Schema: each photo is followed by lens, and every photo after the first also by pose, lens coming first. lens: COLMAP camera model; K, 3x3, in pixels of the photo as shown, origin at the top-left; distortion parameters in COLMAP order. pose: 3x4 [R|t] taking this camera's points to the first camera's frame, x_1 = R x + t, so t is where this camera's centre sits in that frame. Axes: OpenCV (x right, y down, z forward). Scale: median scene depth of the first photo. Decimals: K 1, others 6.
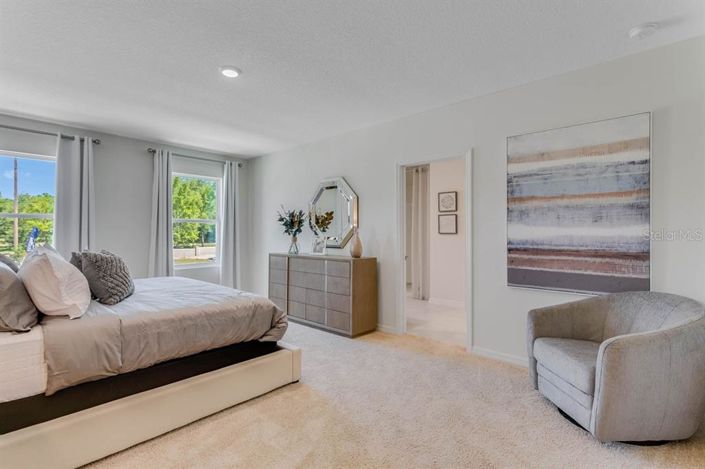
lens RADIAL K [[349.3, 0, 355.4], [0, 349.3, 232.9], [0, 0, 1]] dist [0.003450, -0.000424]
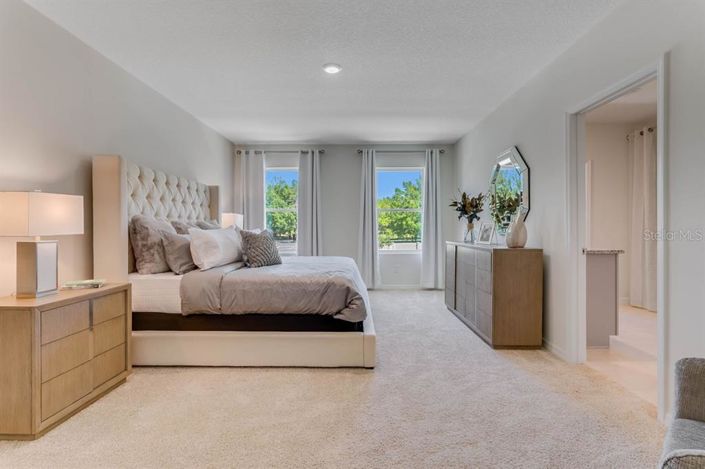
lens RADIAL K [[359.6, 0, 354.3], [0, 359.6, 230.8], [0, 0, 1]] dist [-0.006955, 0.004842]
pose [[0.653438, 0.003404, -0.756972, 0.497722], [0.002217, 0.999977, 0.006410, 0.036388], [0.756977, -0.005866, 0.653415, 0.291249]]
